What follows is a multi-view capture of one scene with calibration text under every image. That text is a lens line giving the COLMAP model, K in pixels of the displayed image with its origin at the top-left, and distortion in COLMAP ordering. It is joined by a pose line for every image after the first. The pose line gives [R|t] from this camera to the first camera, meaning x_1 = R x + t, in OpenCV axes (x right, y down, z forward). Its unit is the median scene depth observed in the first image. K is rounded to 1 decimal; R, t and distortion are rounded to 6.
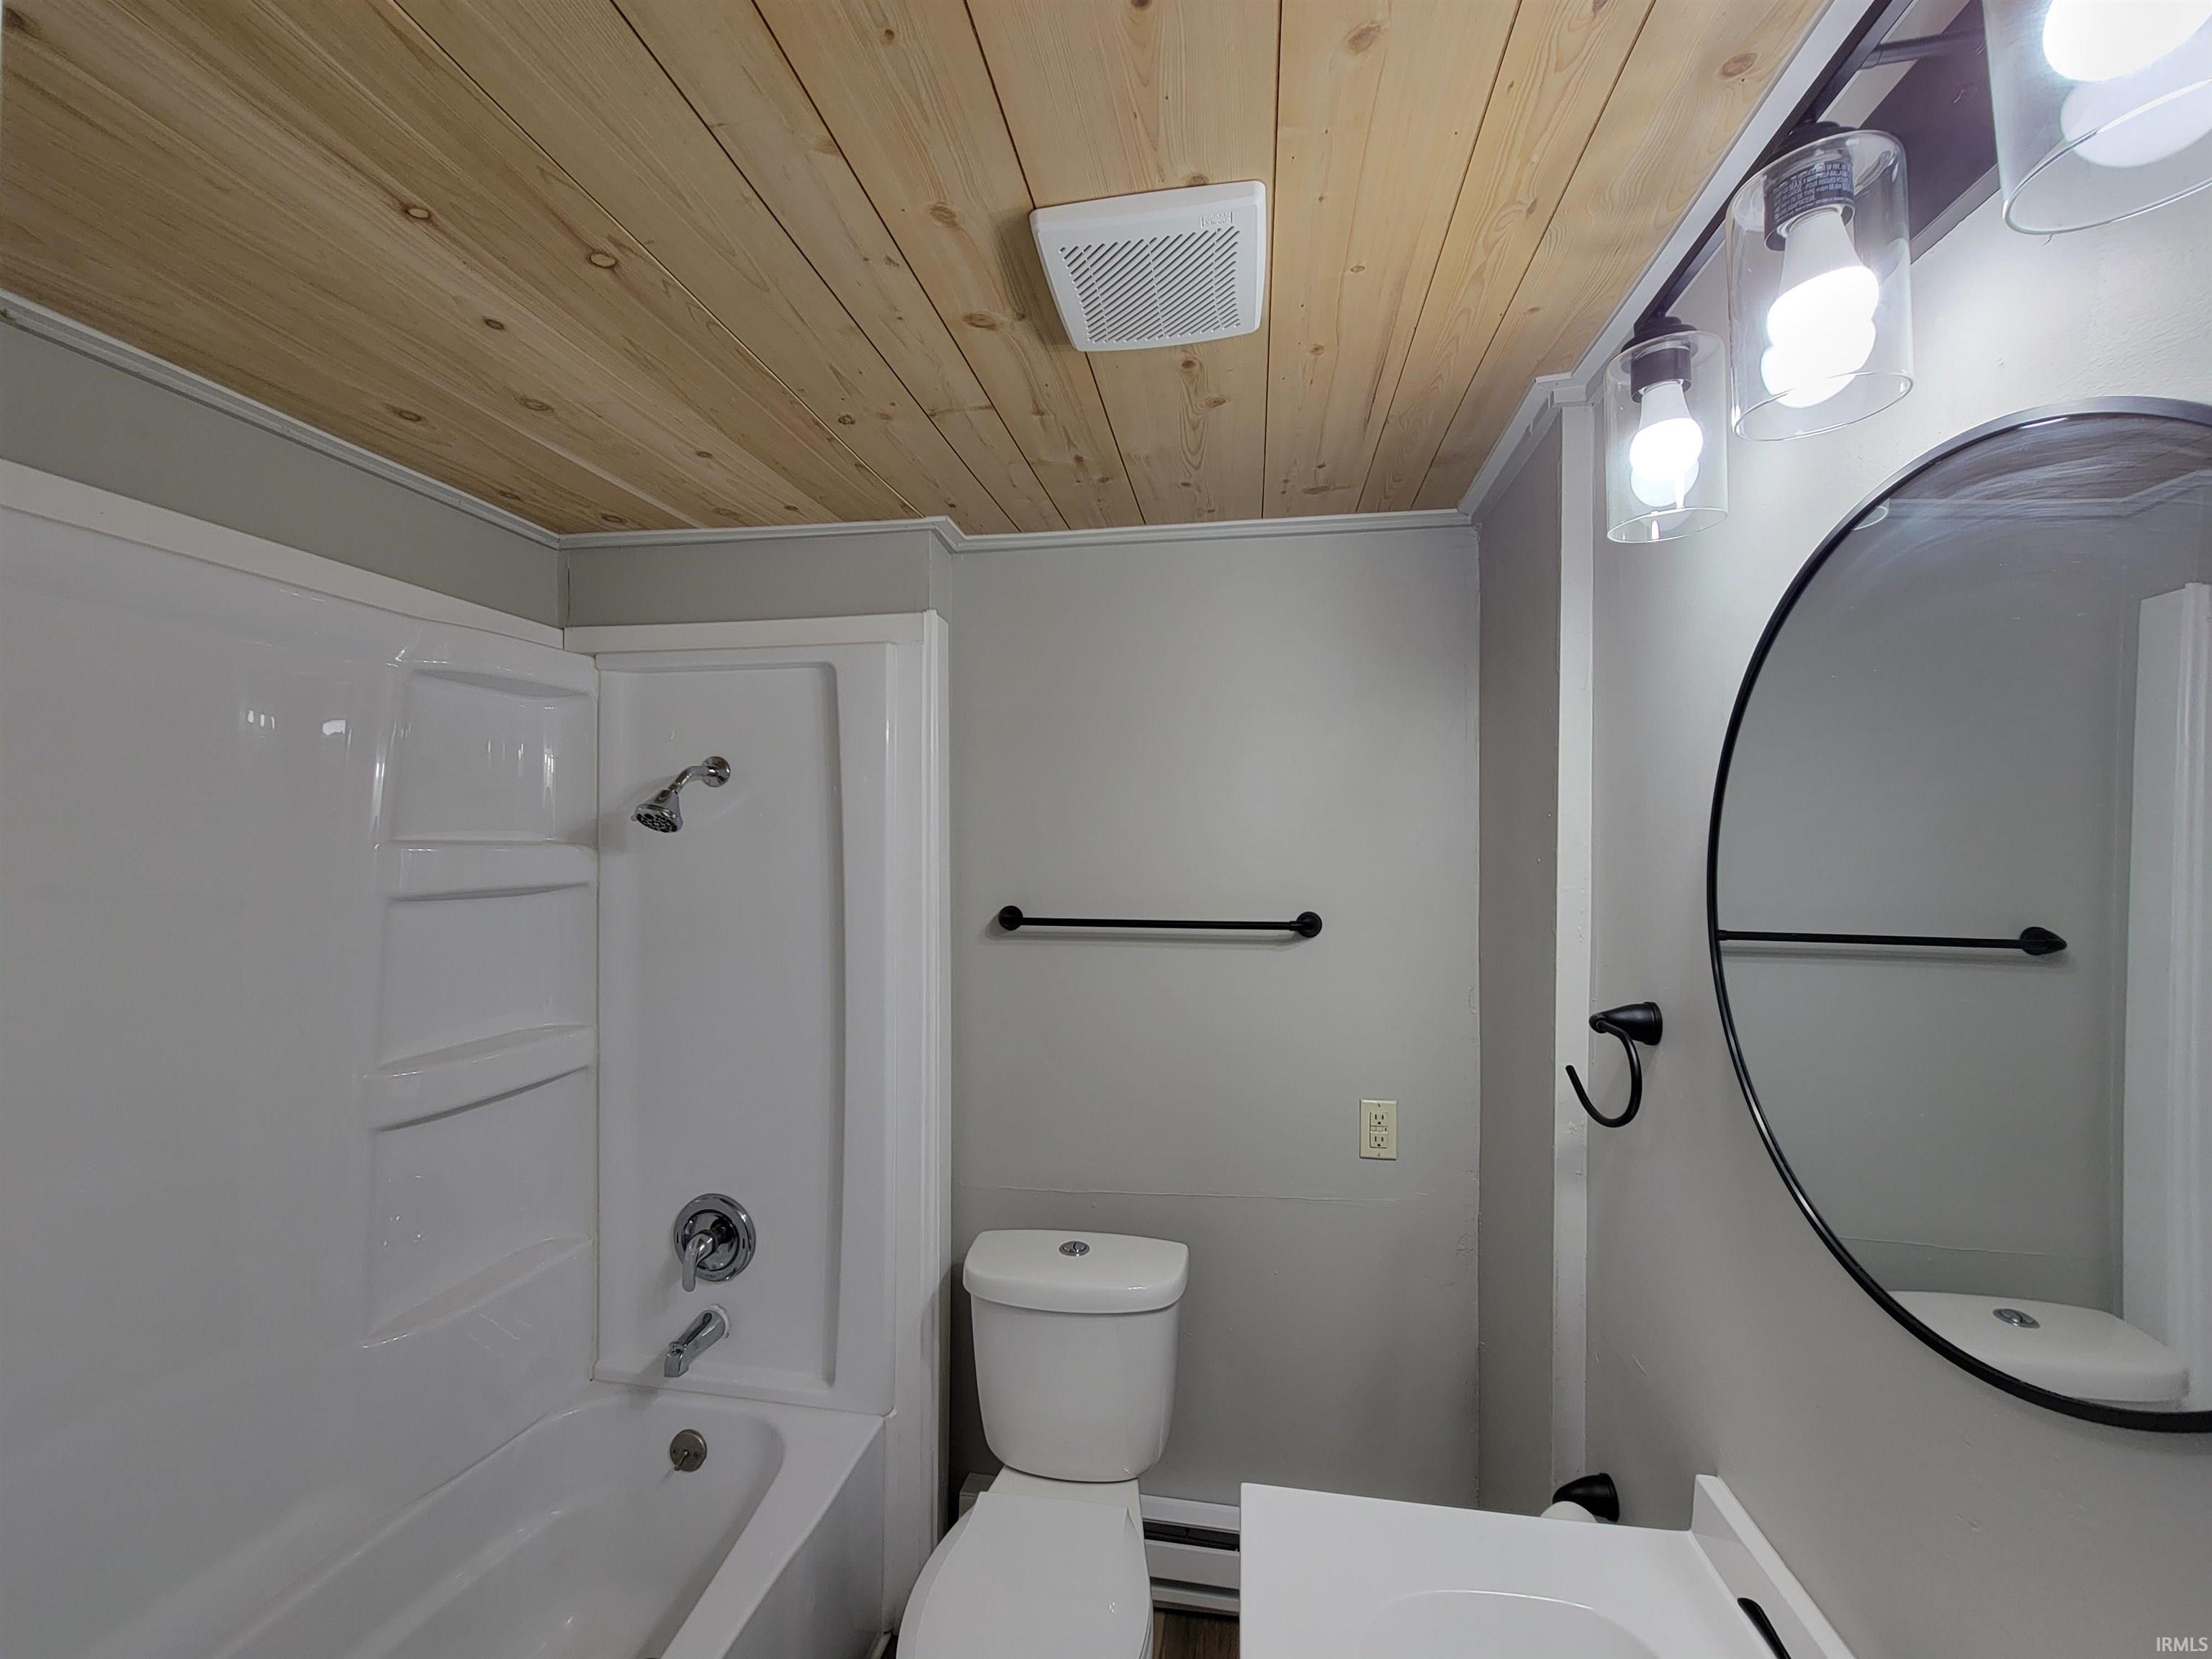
lens RADIAL K [[903.0, 0, 1102.9], [0, 903.0, 835.5], [0, 0, 1]] dist [-0.006979, 0.003322]
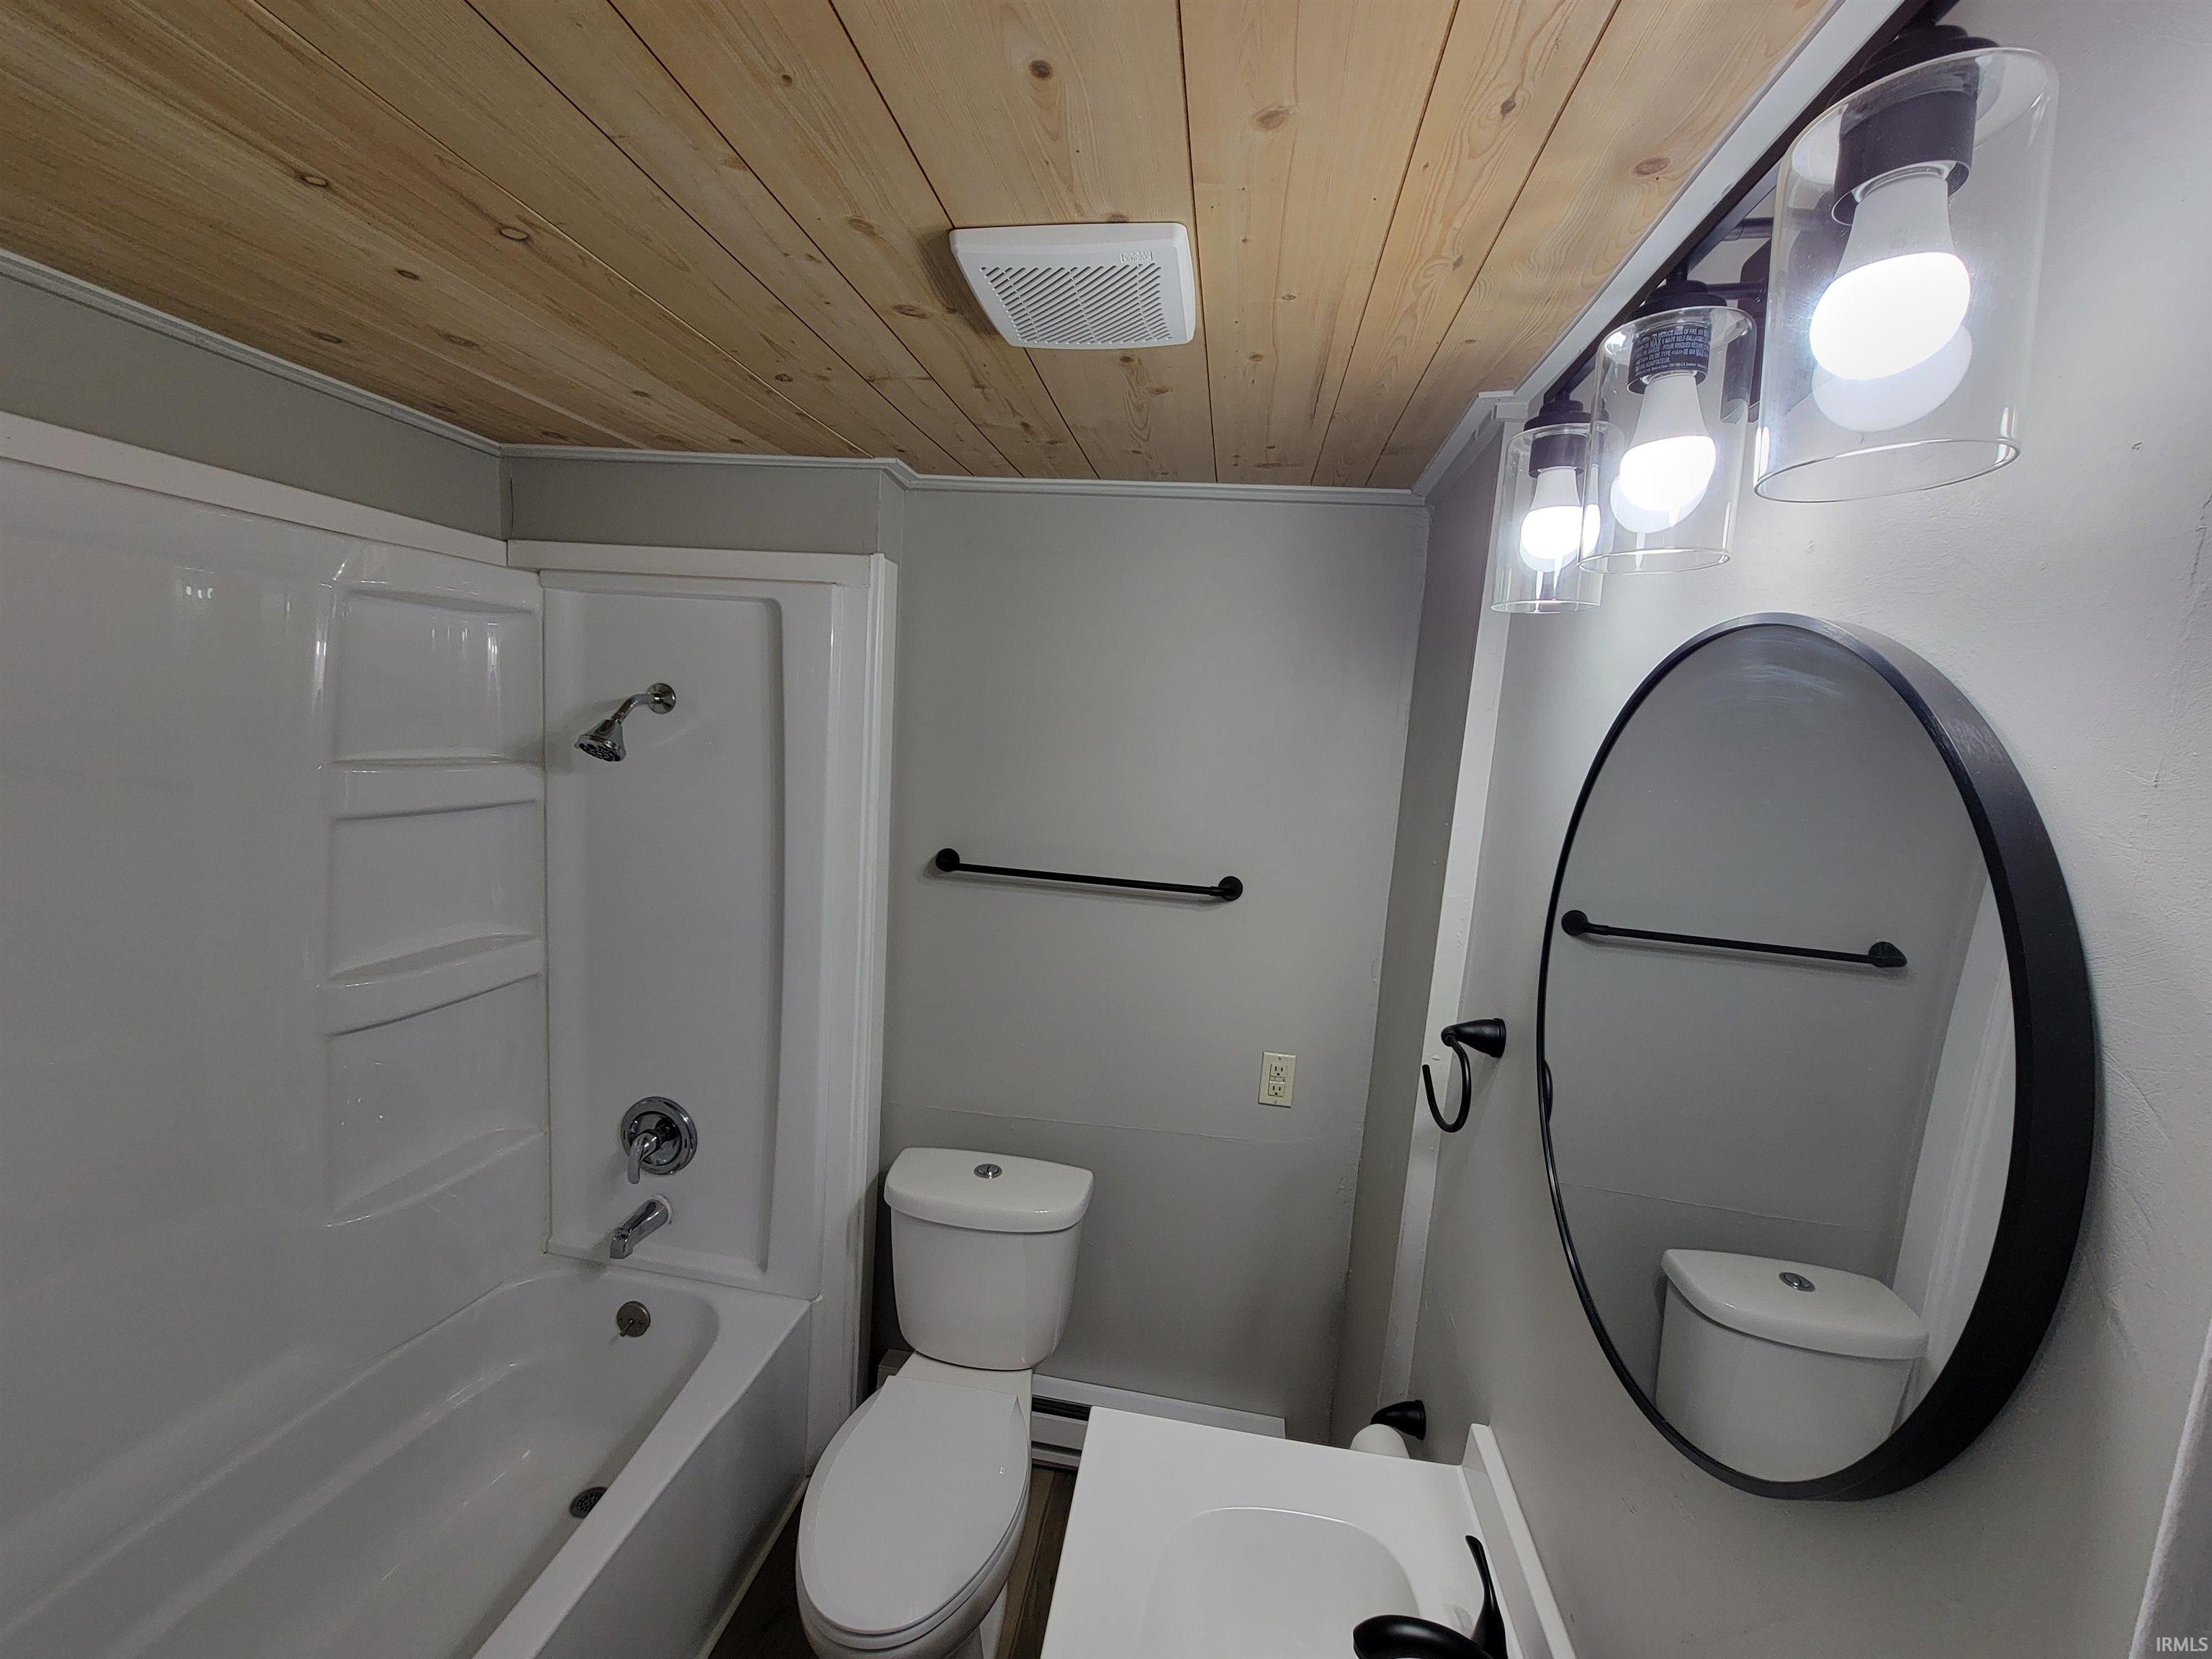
lens RADIAL K [[903.0, 0, 1099.1], [0, 903.0, 839.2], [0, 0, 1]] dist [-0.006979, 0.003322]
pose [[0.997708, 0.063594, 0.023137, 0.057694], [-0.066085, 0.989209, 0.130762, -0.100050], [-0.014571, -0.131991, 0.991144, -0.035489]]
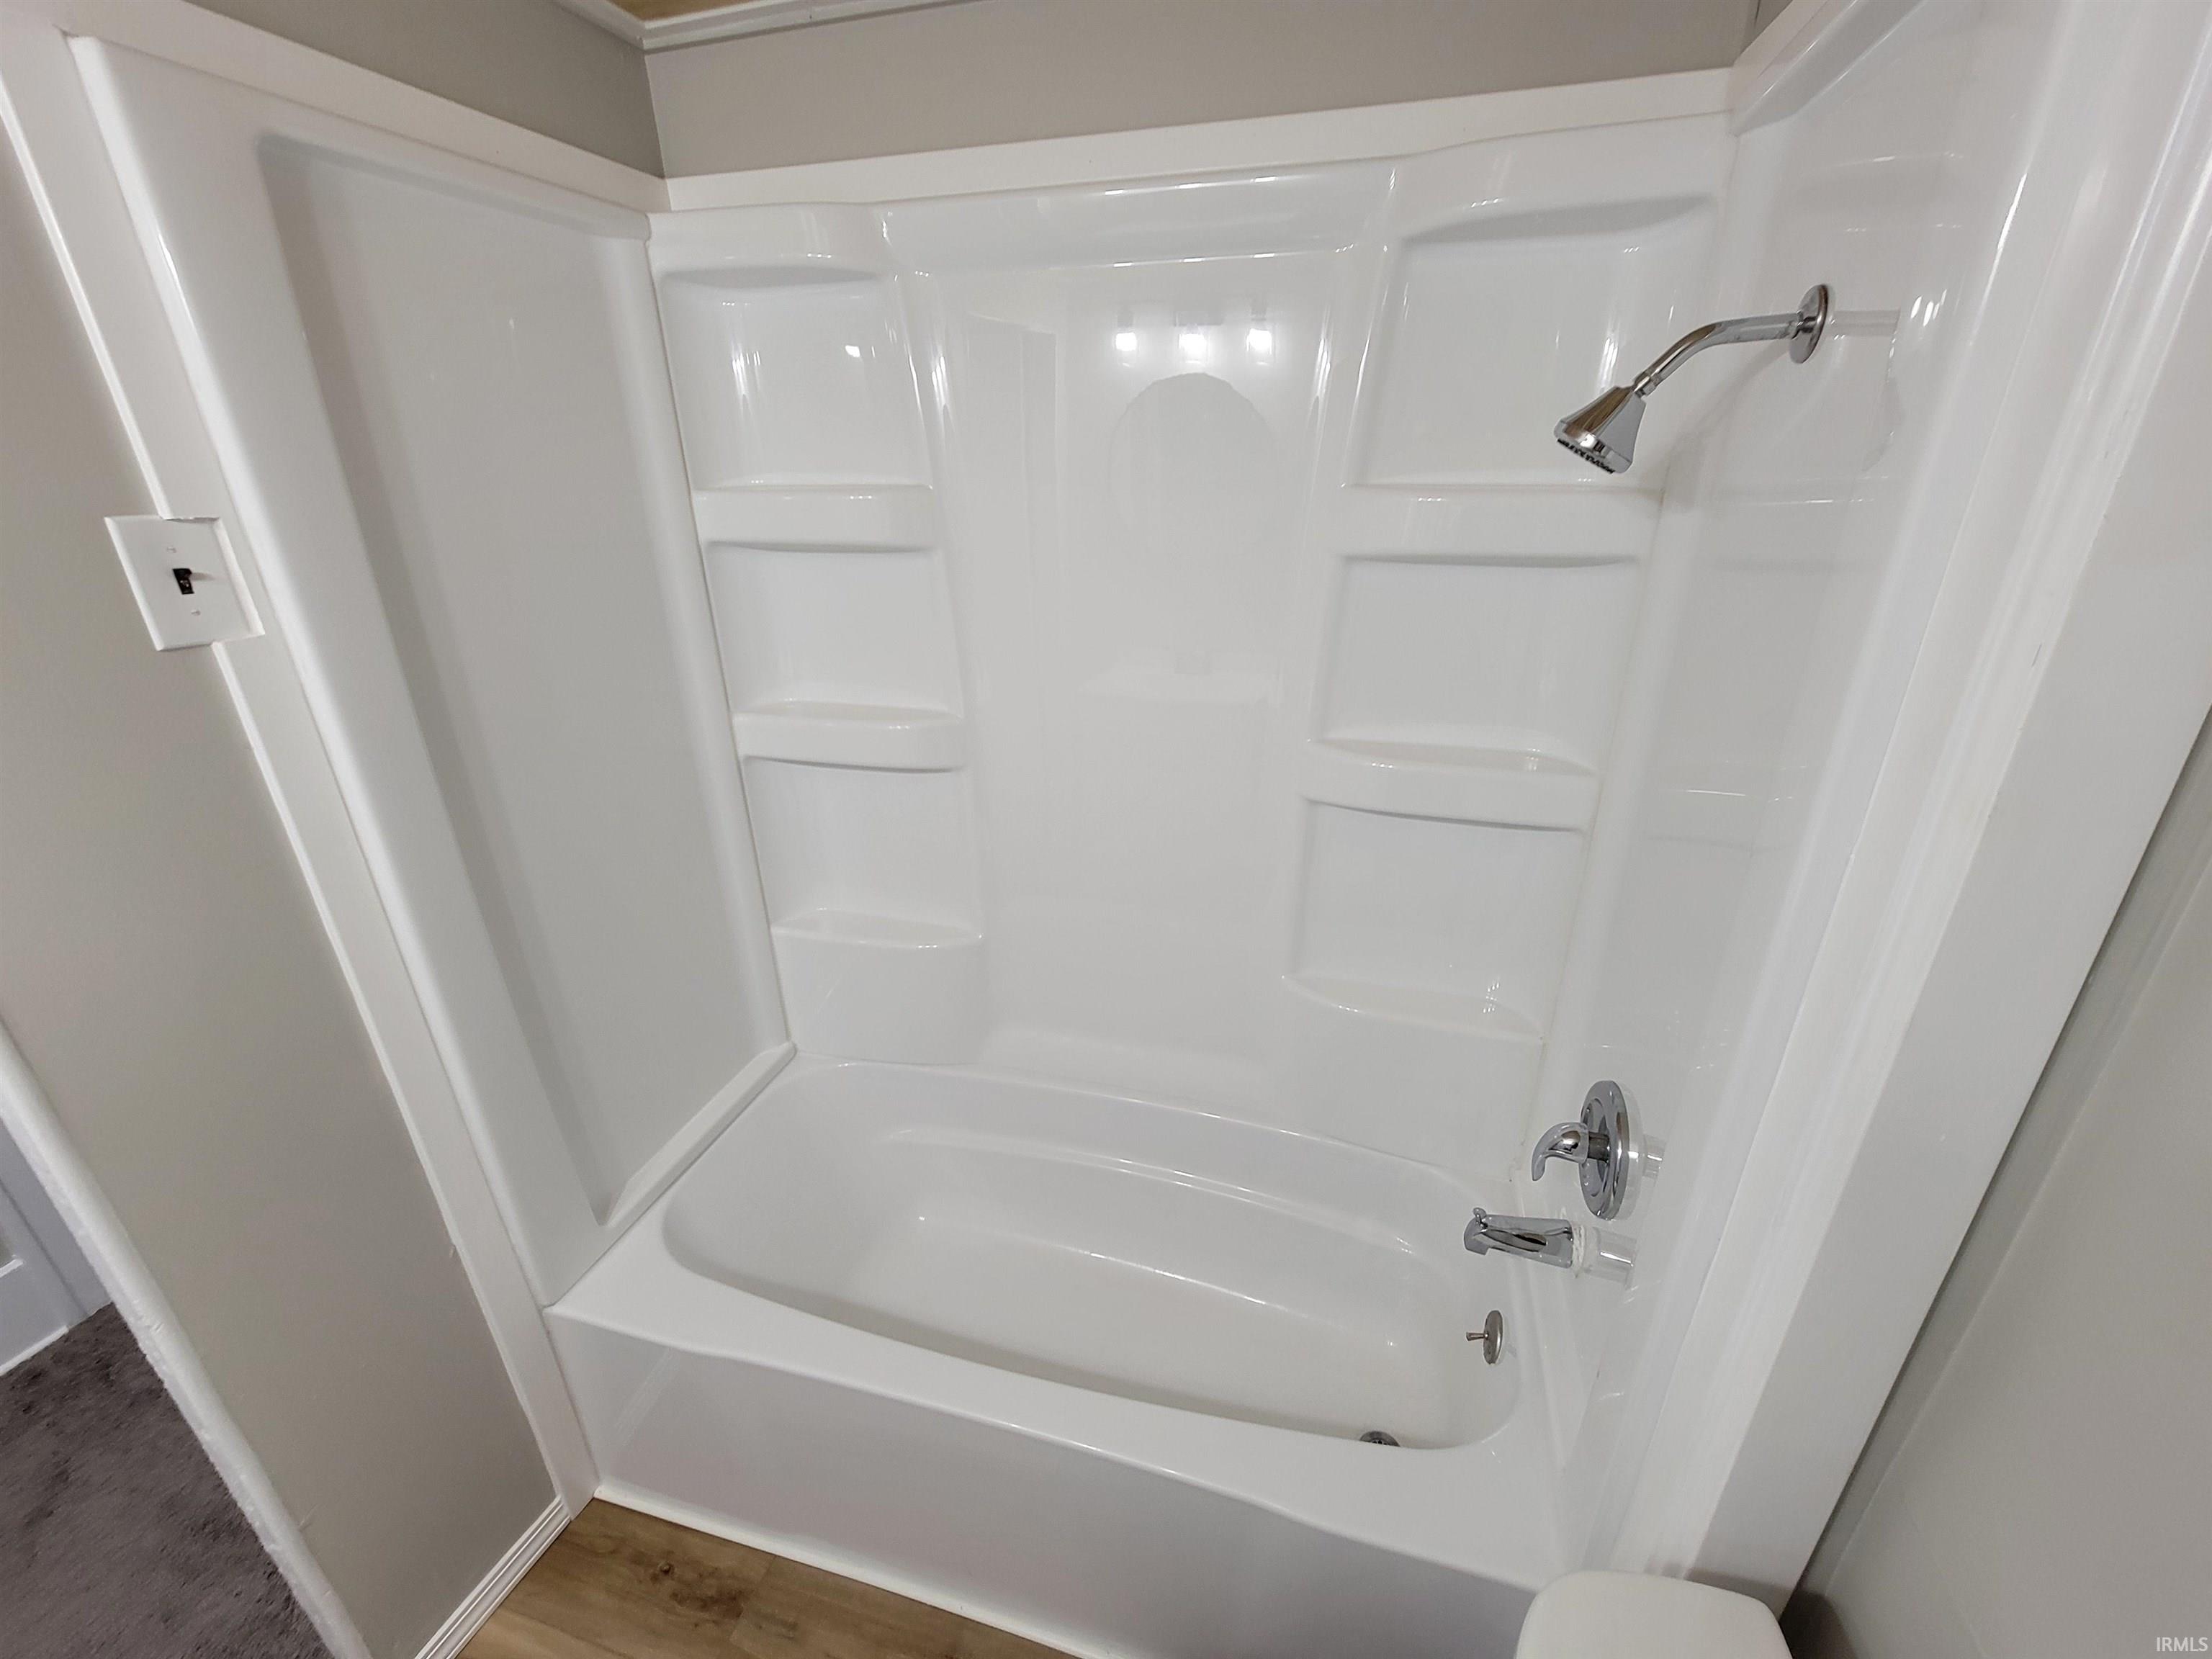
lens RADIAL K [[903.0, 0, 1117.4], [0, 903.0, 862.1], [0, 0, 1]] dist [-0.006979, 0.003322]
pose [[-0.103637, 0.383136, -0.917860, 0.155291], [0.007477, 0.923103, 0.384480, 0.005874], [0.994587, 0.032984, -0.098532, 0.886825]]
